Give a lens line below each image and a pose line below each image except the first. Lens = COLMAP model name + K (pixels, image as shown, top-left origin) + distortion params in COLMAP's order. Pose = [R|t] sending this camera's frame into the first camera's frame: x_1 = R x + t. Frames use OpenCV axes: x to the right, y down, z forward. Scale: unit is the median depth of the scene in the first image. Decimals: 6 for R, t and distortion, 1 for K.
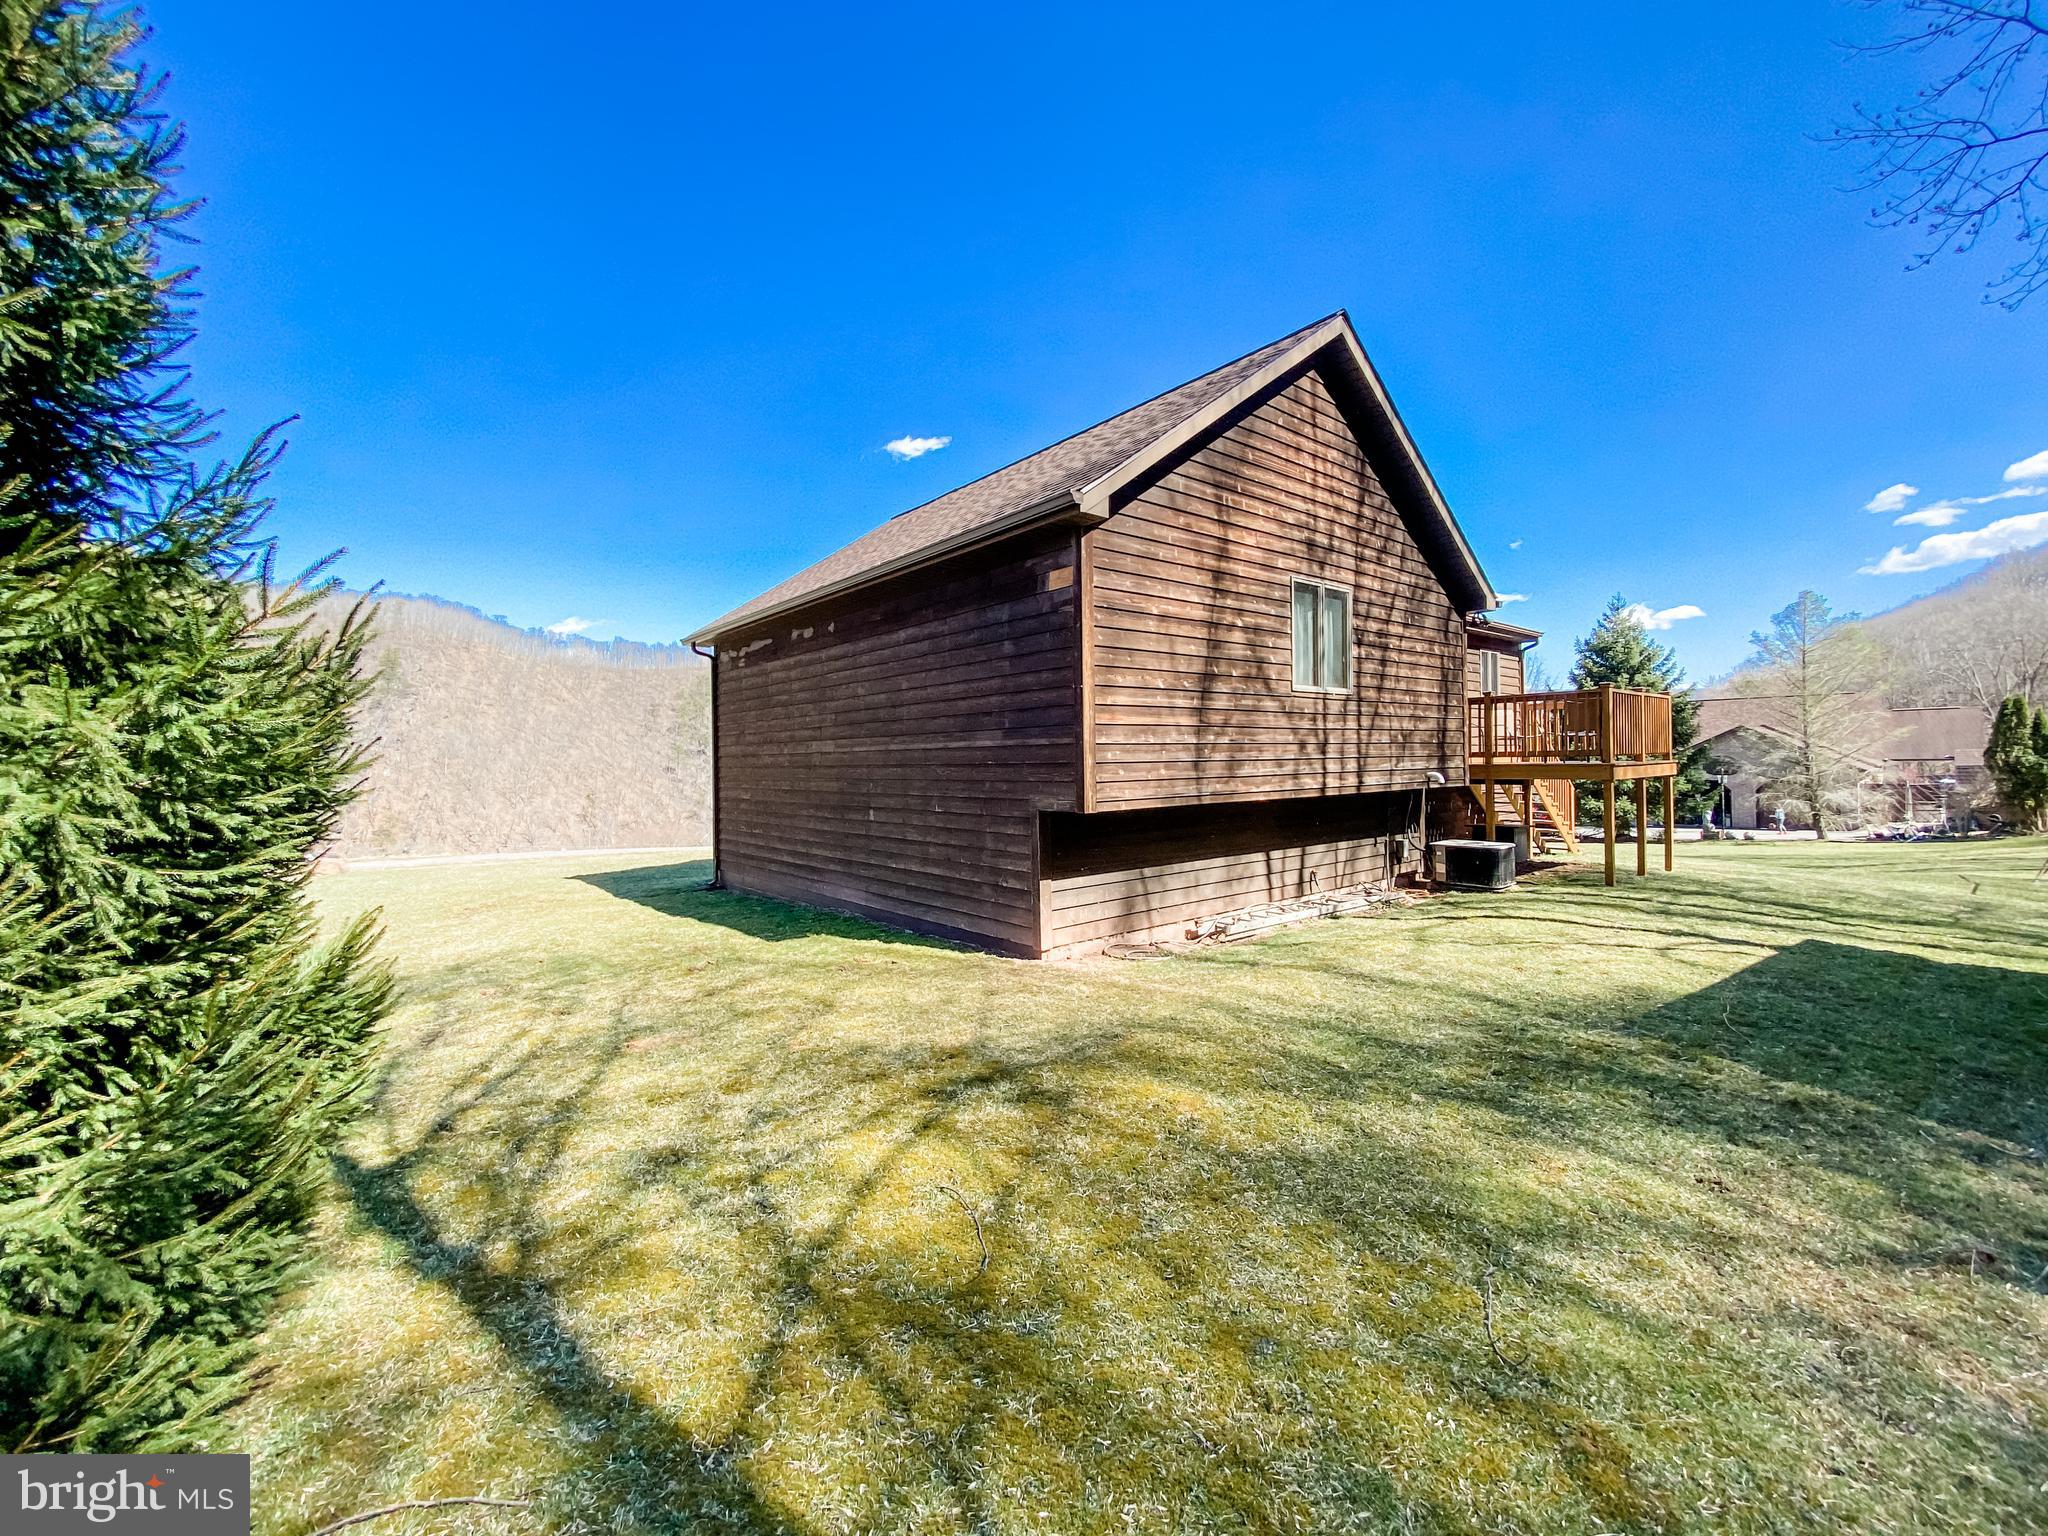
lens RADIAL K [[843.7, 0, 1021.9], [0, 843.7, 761.6], [0, 0, 1]] dist [0.066591, -0.036612]
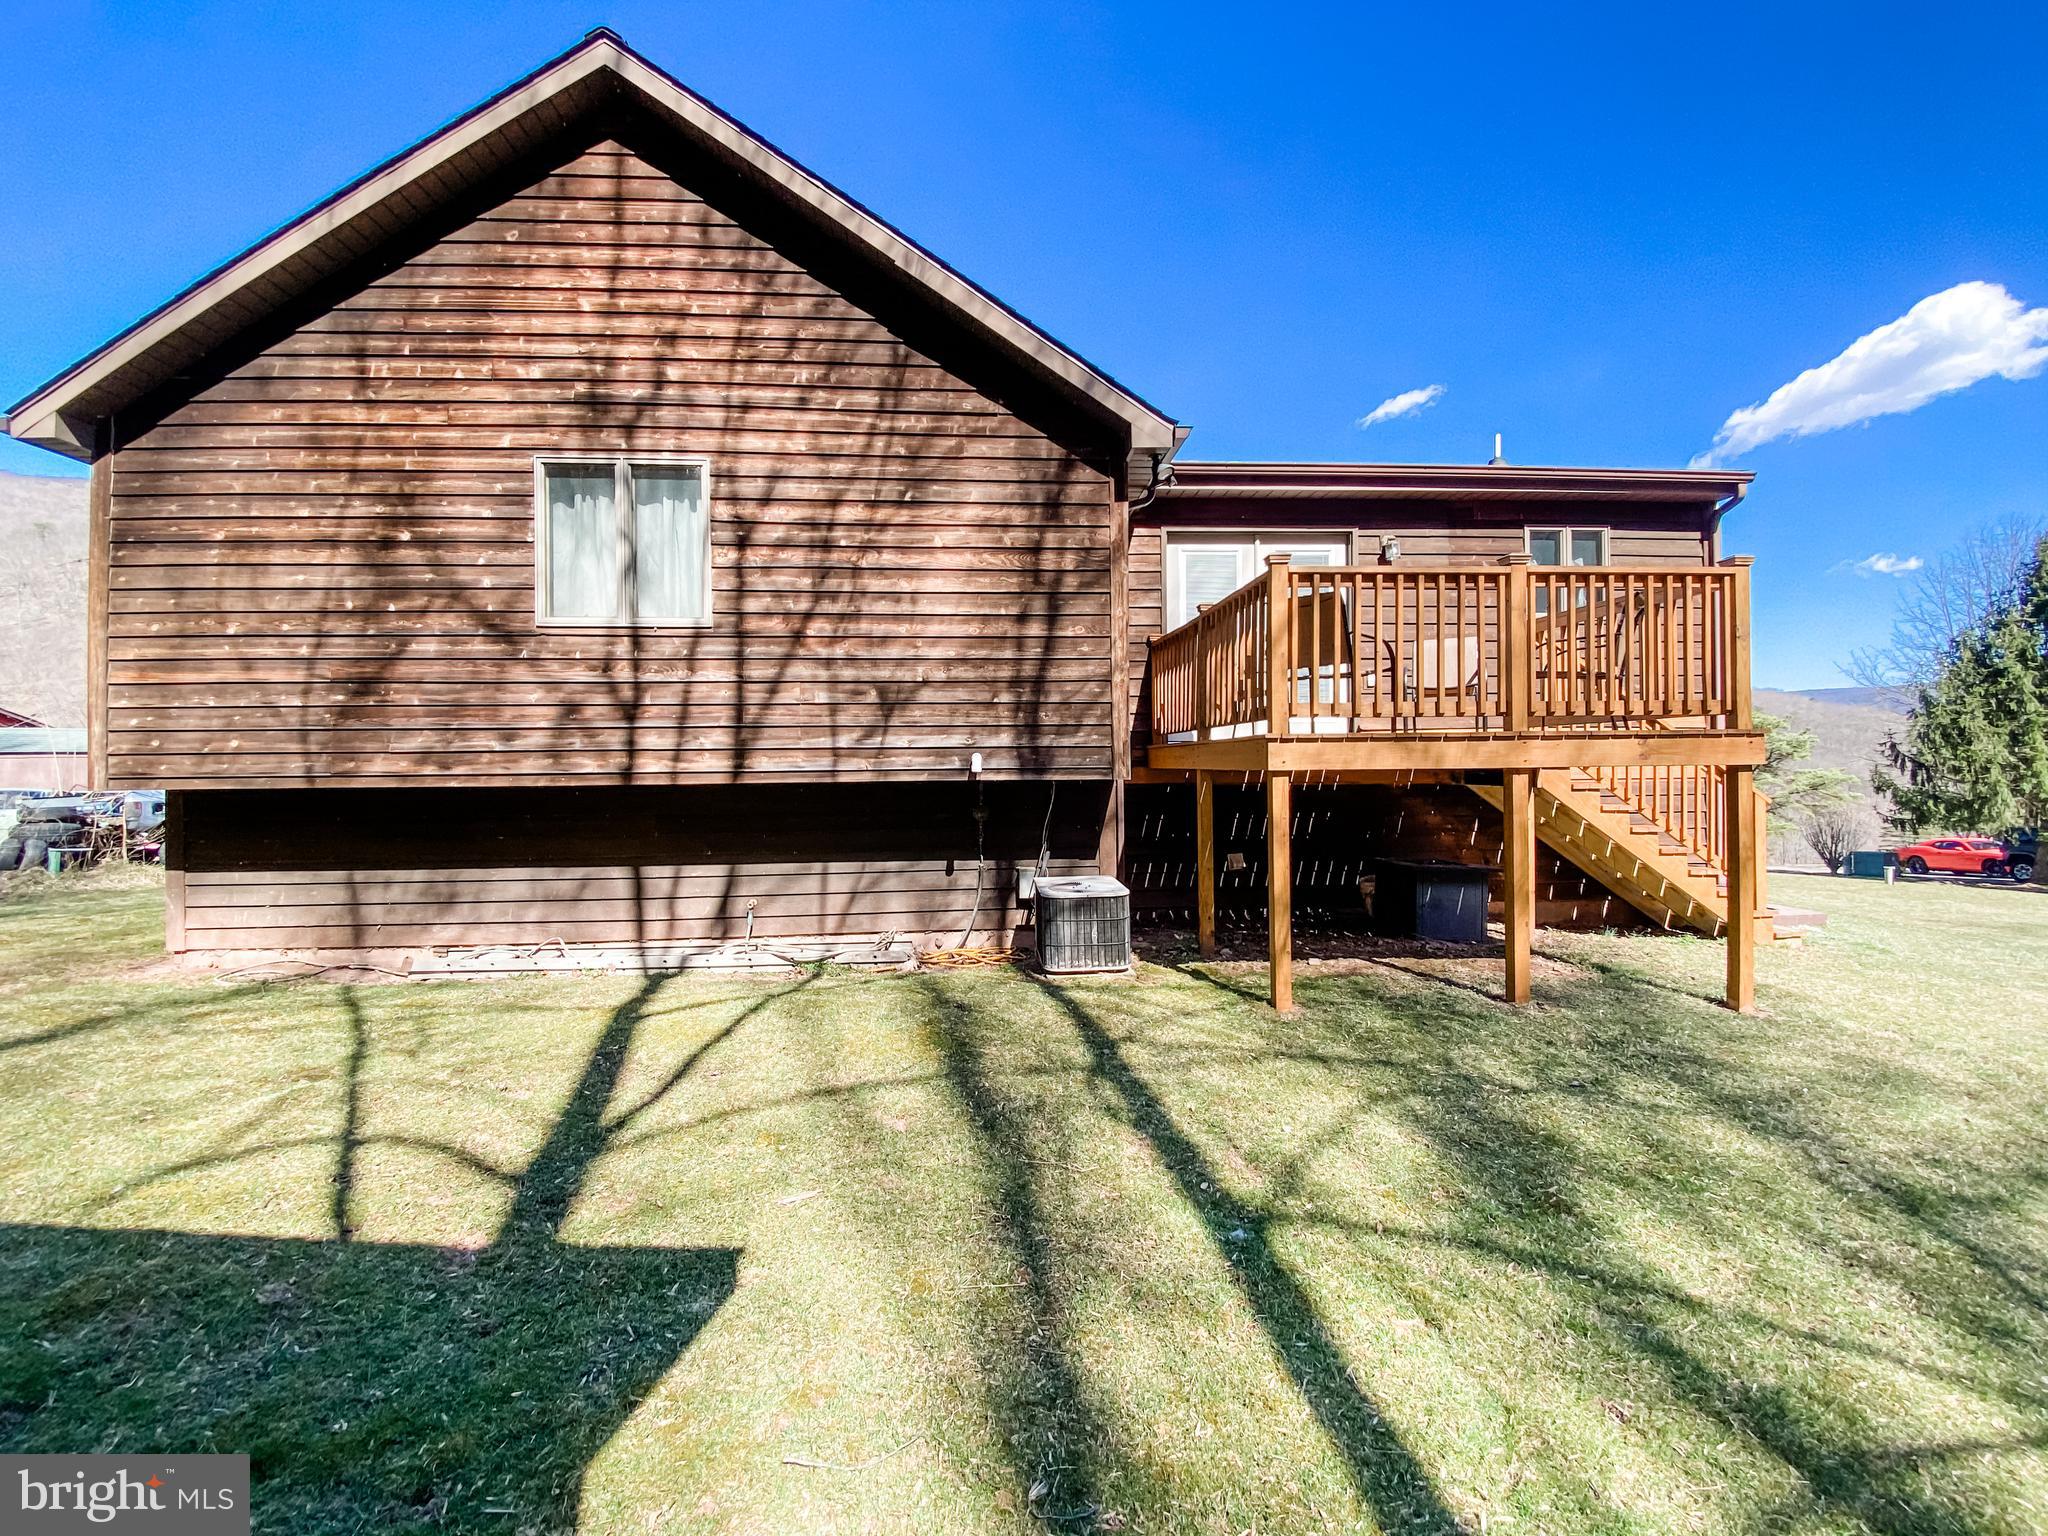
lens RADIAL K [[818.0, 0, 1021.2], [0, 818.0, 759.3], [0, 0, 1]] dist [0.043359, -0.032214]
pose [[0.795909, 0.004667, -0.605399, 0.966457], [-0.004884, 0.999987, 0.001289, 0.017872], [0.605397, 0.001931, 0.795921, 0.673903]]
